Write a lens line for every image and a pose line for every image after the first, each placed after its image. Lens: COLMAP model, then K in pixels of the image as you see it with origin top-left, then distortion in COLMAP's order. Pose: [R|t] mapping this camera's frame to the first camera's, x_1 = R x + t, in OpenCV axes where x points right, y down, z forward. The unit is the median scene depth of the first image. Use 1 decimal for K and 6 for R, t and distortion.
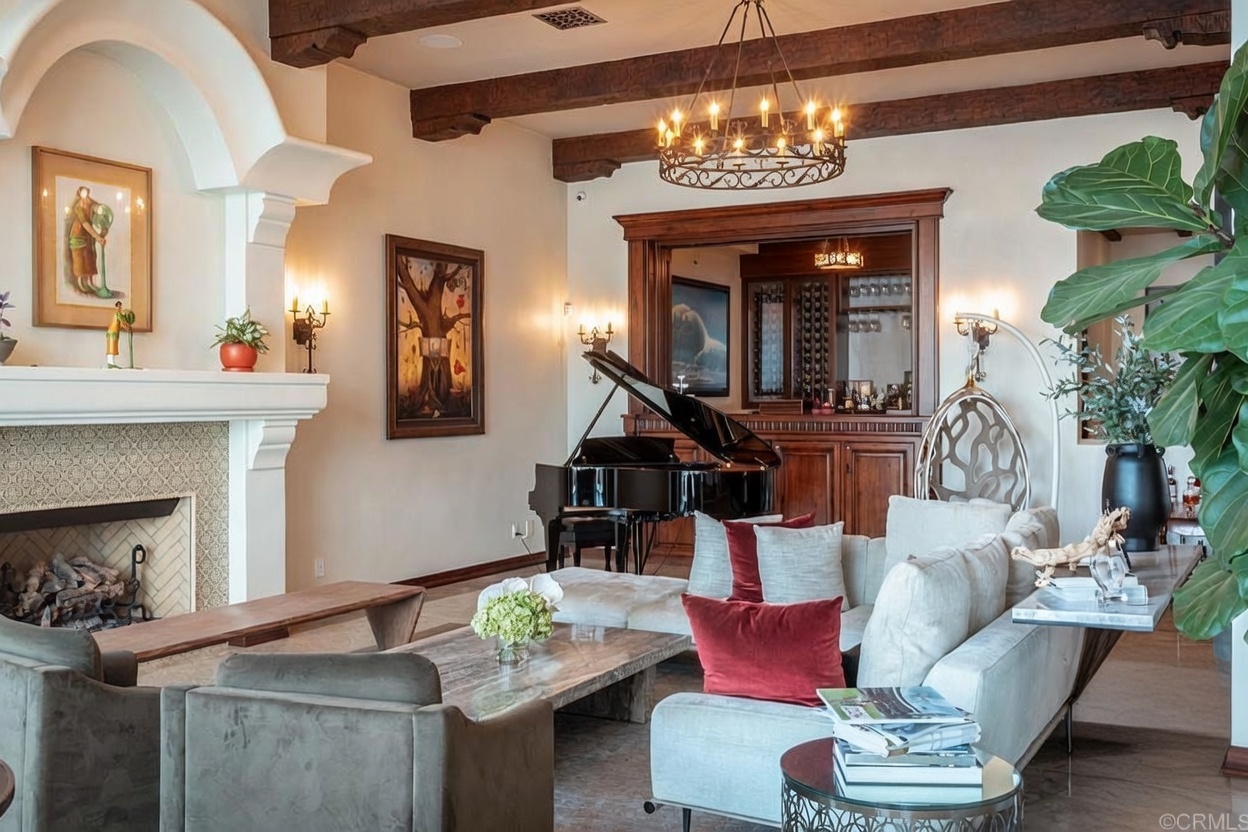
lens RADIAL K [[1235.0, 0, 552.4], [0, 1235.0, 402.6], [0, 0, 1]] dist [-0.011627, 0.000000]
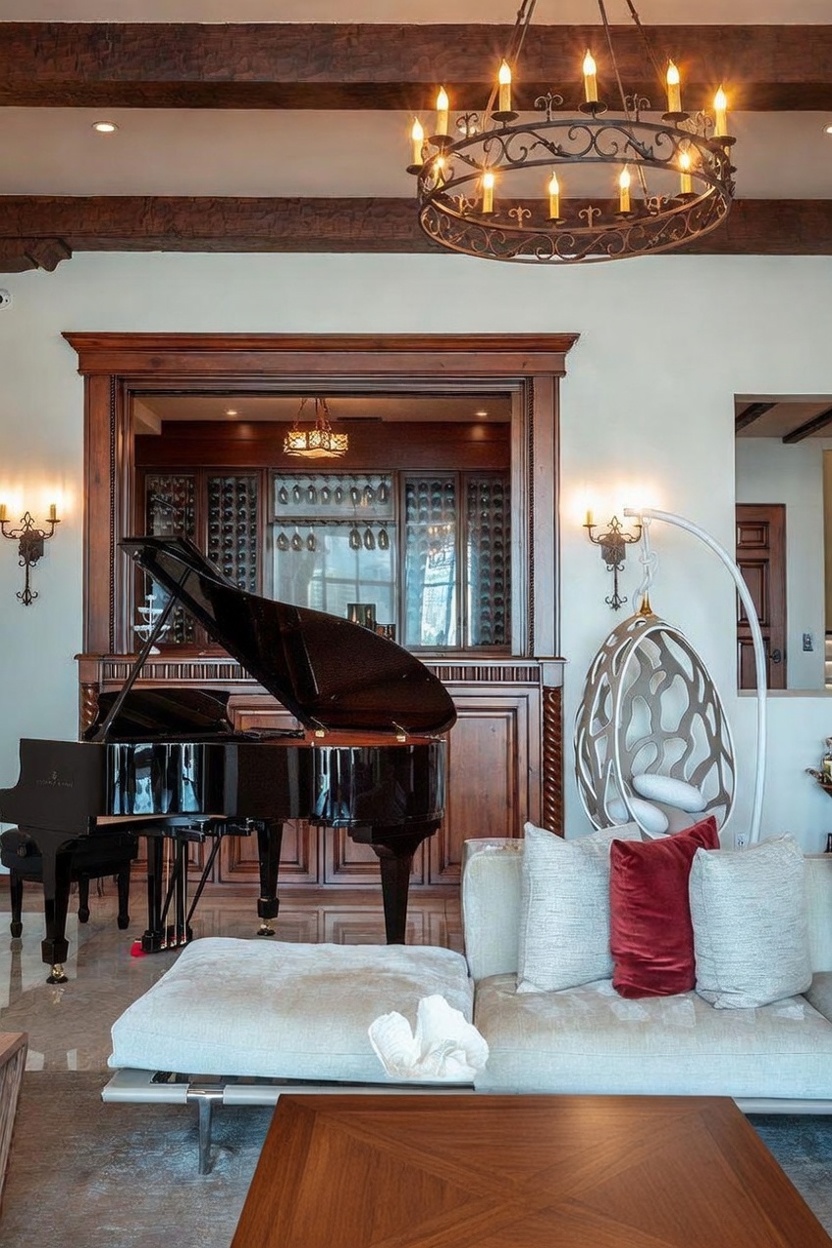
lens RADIAL K [[1401.2, 0, 356.0], [0, 1401.2, 606.4], [0, 0, 1]] dist [0.024556, 0.000000]
pose [[0.885243, 0.021171, 0.464648, -0.179731], [-0.003657, 0.999249, -0.038563, 0.014880], [-0.465115, 0.032438, 0.884656, 0.394213]]
